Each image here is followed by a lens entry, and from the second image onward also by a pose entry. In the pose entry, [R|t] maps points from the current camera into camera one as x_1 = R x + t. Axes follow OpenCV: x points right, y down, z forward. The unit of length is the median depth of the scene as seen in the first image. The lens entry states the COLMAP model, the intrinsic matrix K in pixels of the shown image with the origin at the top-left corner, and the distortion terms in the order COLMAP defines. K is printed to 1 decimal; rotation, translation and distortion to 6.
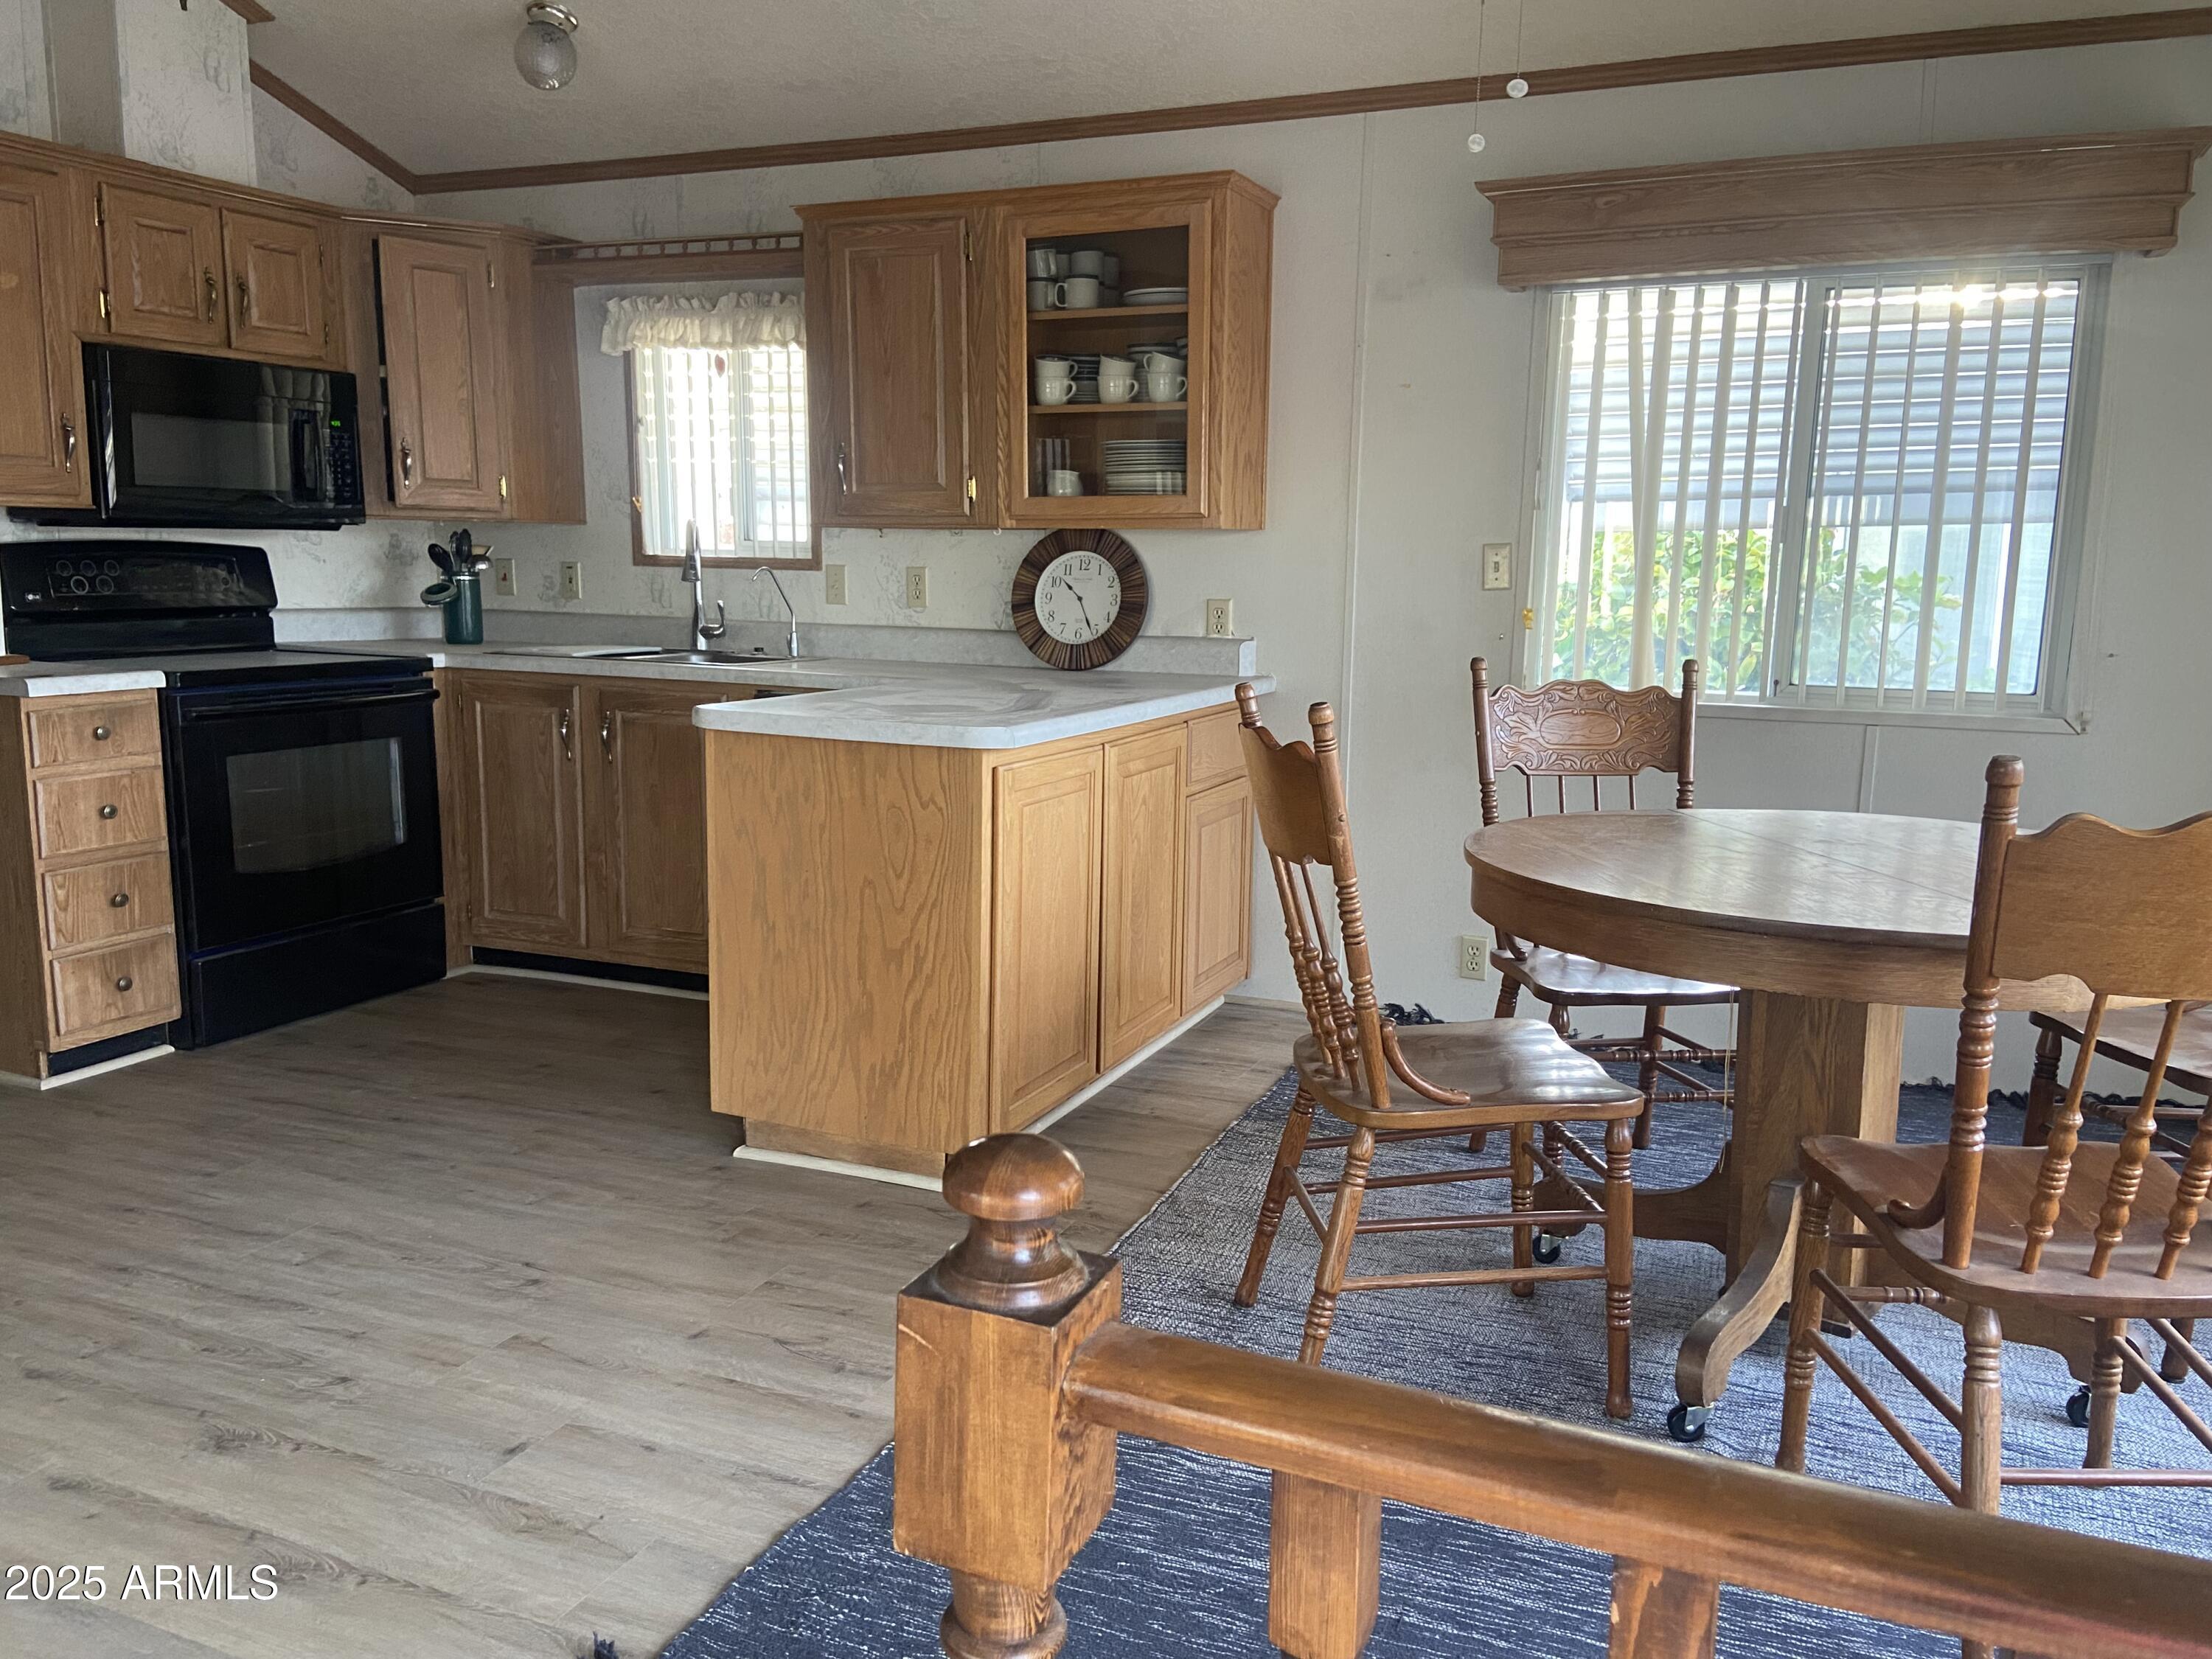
lens RADIAL K [[1661.3, 0, 1129.5], [0, 1661.3, 818.9], [0, 0, 1]] dist [0.121247, -0.151127]
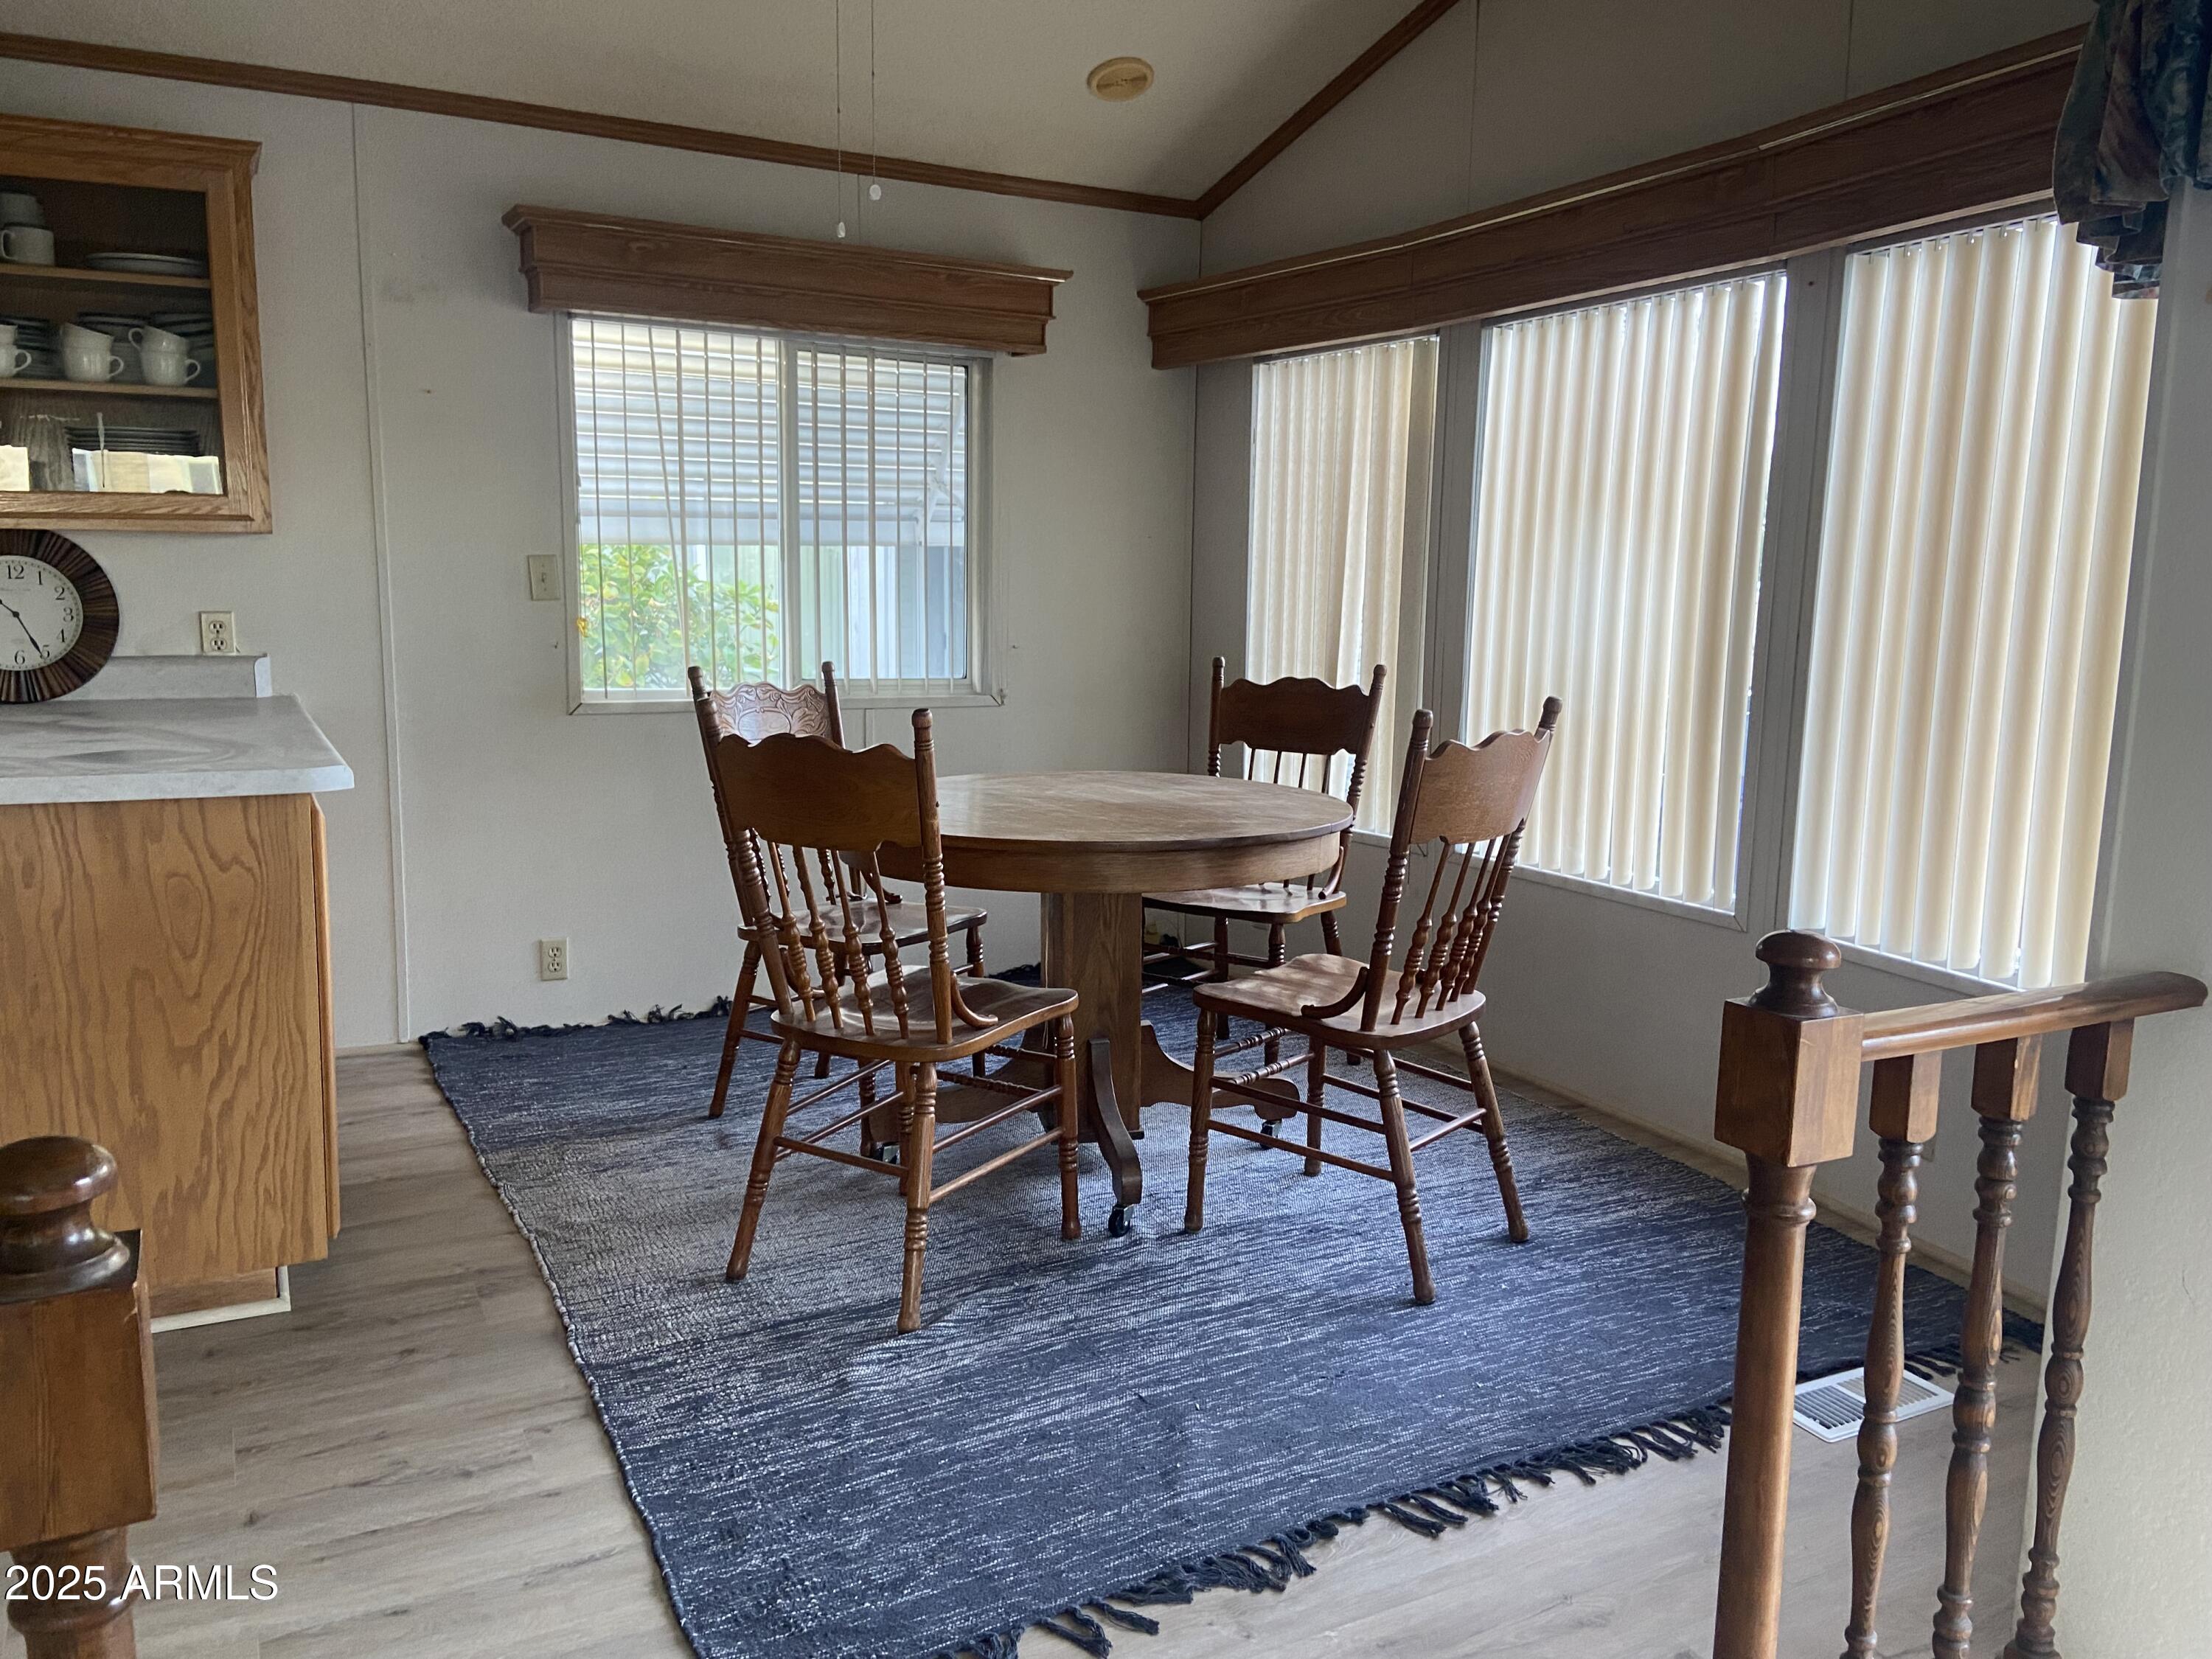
lens RADIAL K [[1661.3, 0, 1129.5], [0, 1661.3, 818.9], [0, 0, 1]] dist [0.121247, -0.151127]
pose [[0.623864, -0.116884, 0.772743, -0.412097], [0.113061, 0.991850, 0.058747, -0.025875], [-0.773312, 0.050717, 0.631994, 0.081756]]
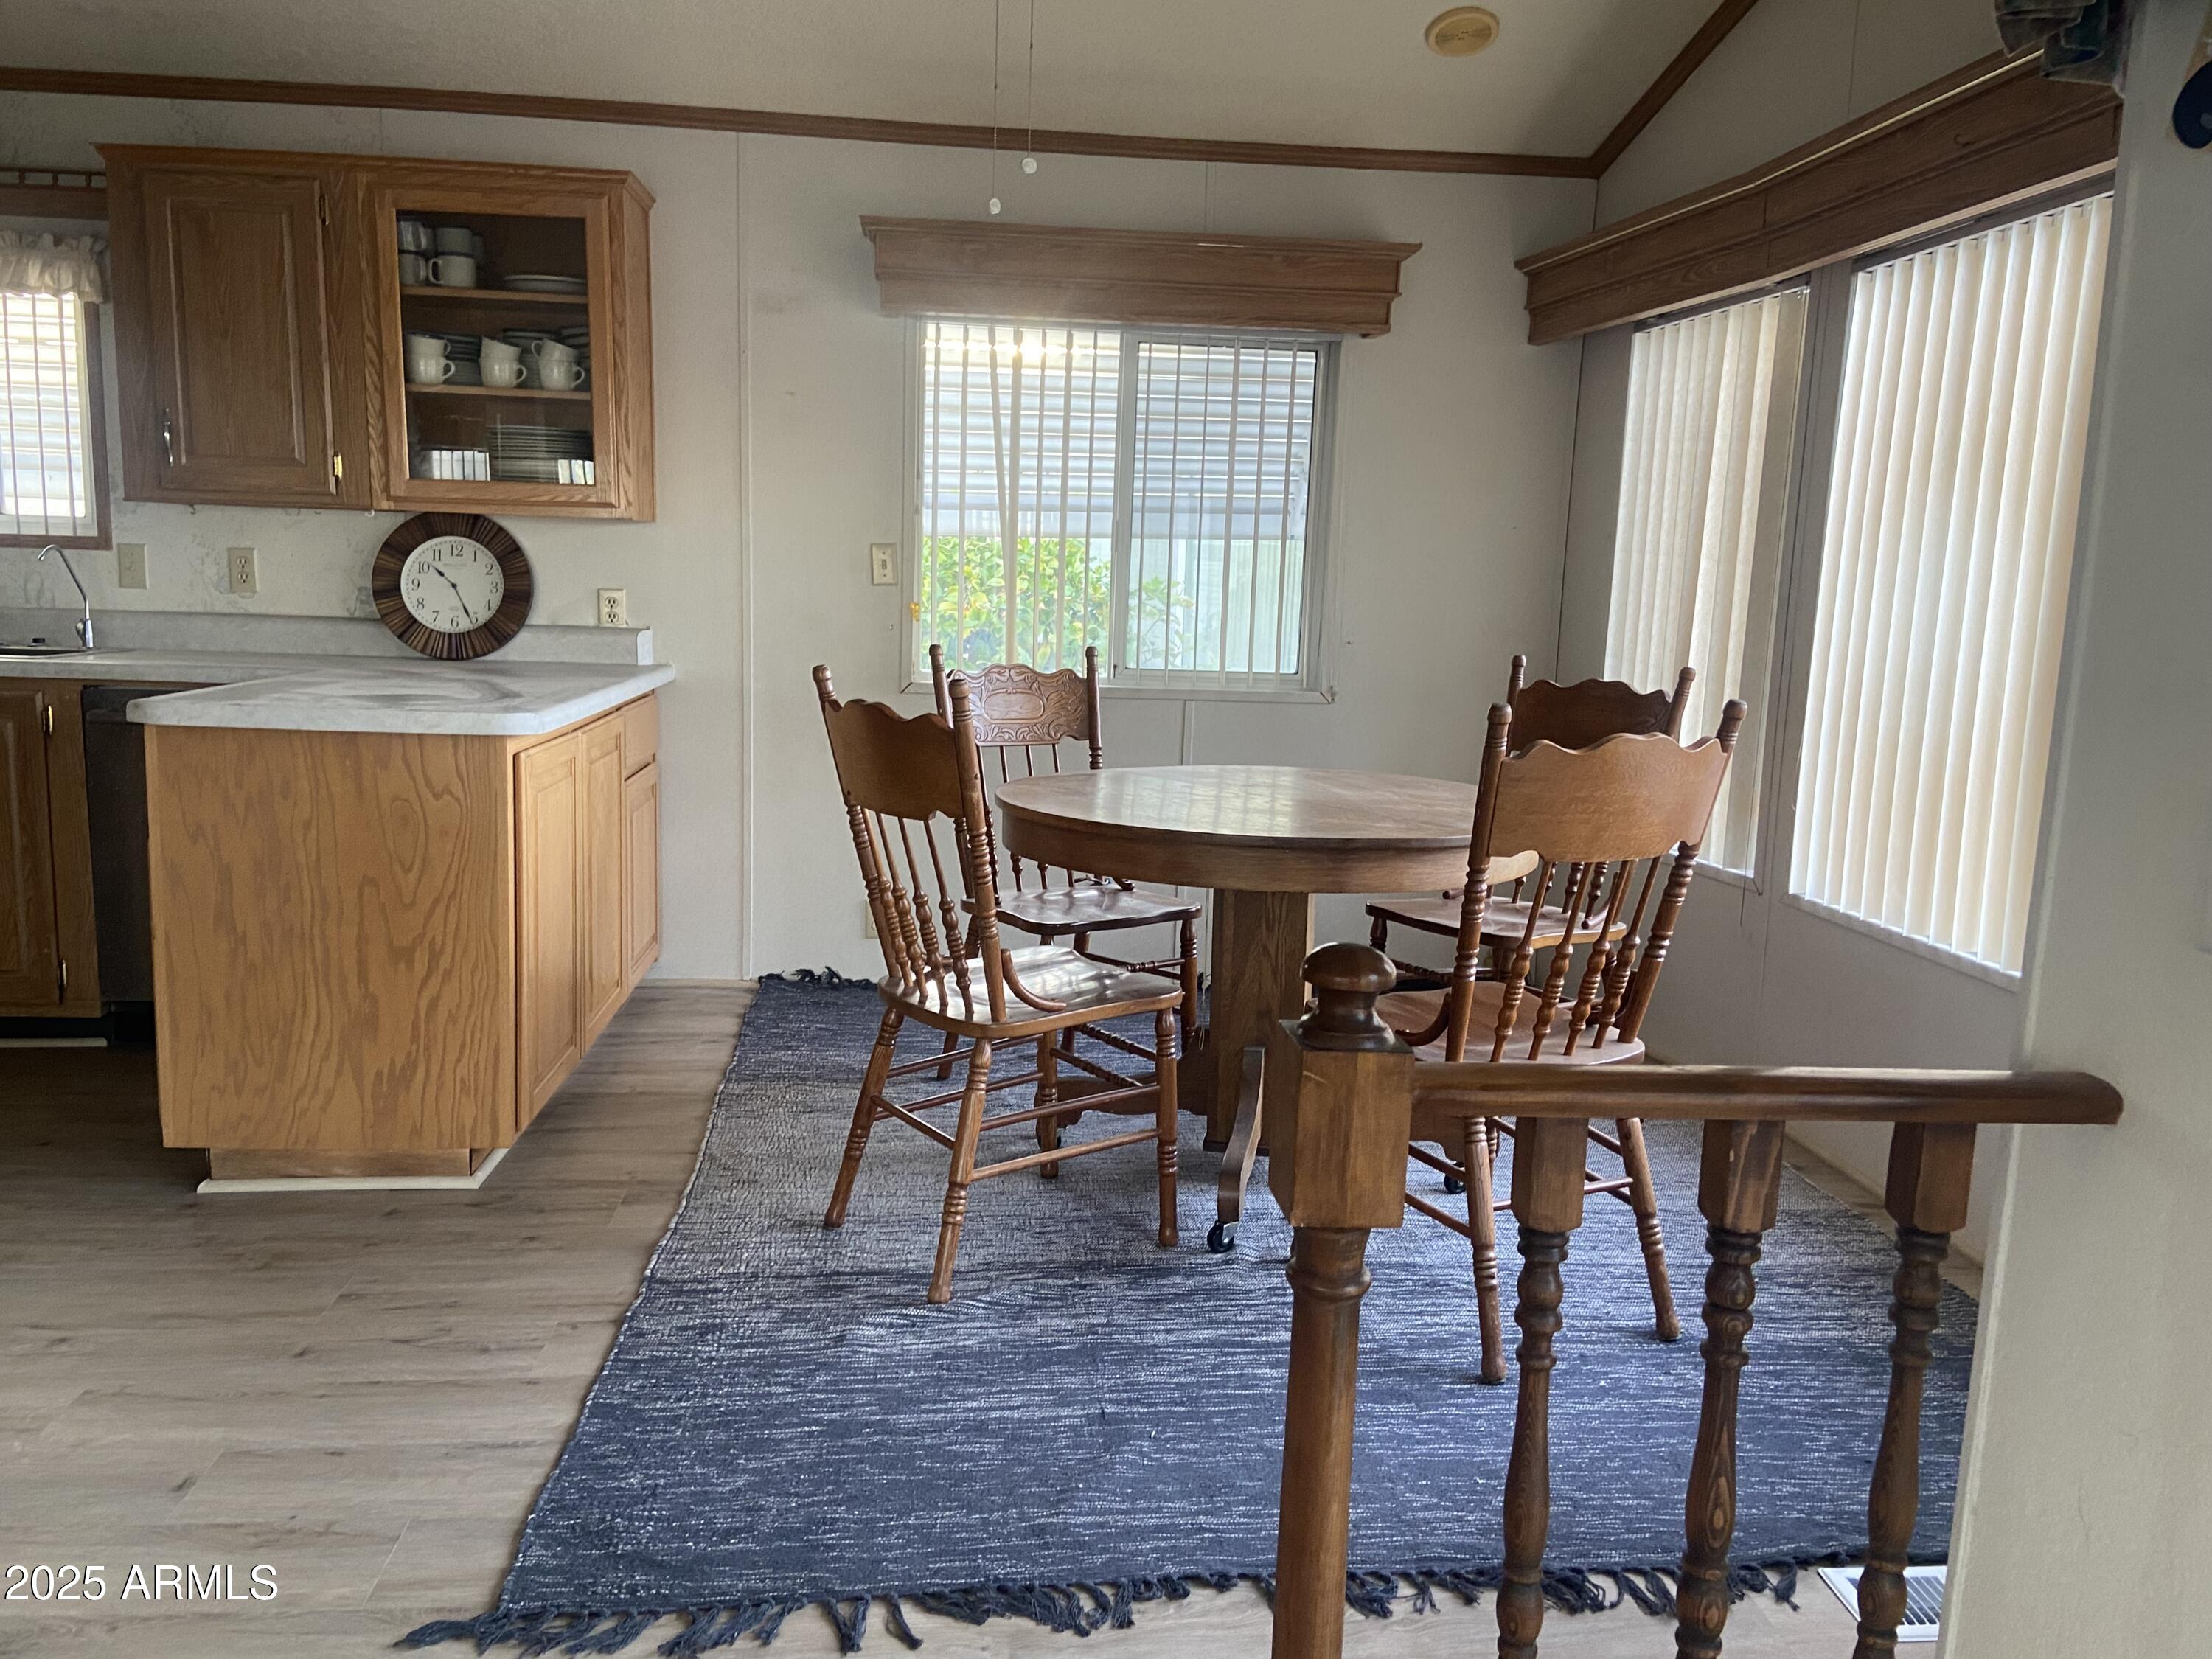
lens RADIAL K [[1662.3, 0, 1106.0], [0, 1662.3, 829.5], [0, 0, 1]] dist [0.119597, -0.146903]
pose [[0.878511, -0.058947, 0.474072, -0.205277], [0.054926, 0.998240, 0.022339, 0.009062], [-0.474554, 0.006413, 0.880203, -0.046903]]
